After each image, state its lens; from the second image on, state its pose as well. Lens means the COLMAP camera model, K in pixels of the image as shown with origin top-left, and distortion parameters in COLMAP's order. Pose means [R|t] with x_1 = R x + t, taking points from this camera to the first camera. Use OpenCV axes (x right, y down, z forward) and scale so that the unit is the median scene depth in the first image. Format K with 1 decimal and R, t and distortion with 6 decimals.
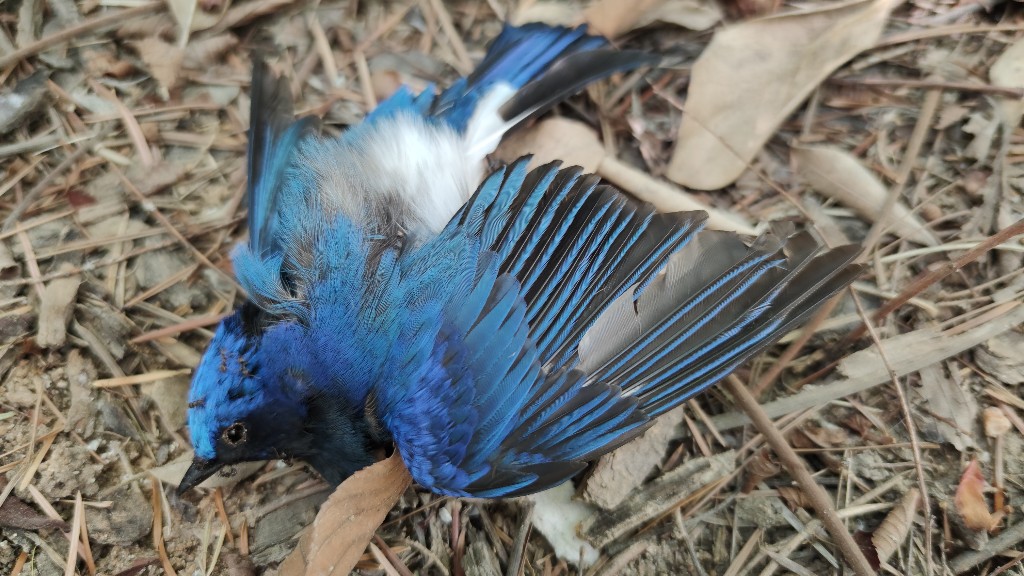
lens RADIAL K [[748.6, 0, 511.9], [0, 748.6, 207.5], [0, 0, 1]] dist [-0.052189, 0.002802]
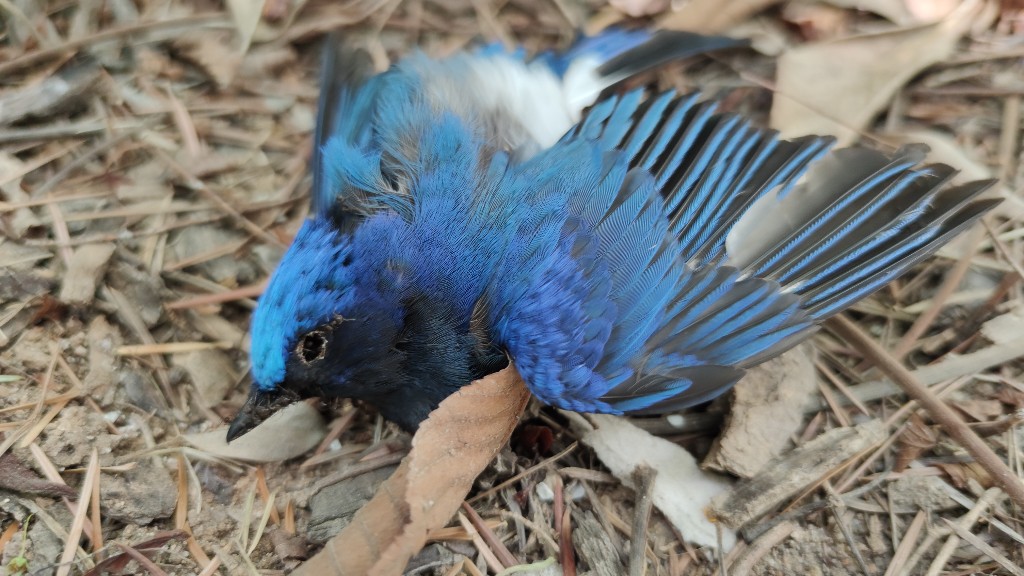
lens RADIAL K [[748.6, 0, 511.9], [0, 748.6, 207.5], [0, 0, 1]] dist [-0.052189, 0.002802]
pose [[0.999293, 0.031349, 0.020734, -0.154787], [-0.025586, 0.971487, -0.235708, 0.308365], [-0.027532, 0.235011, 0.971603, 0.131270]]
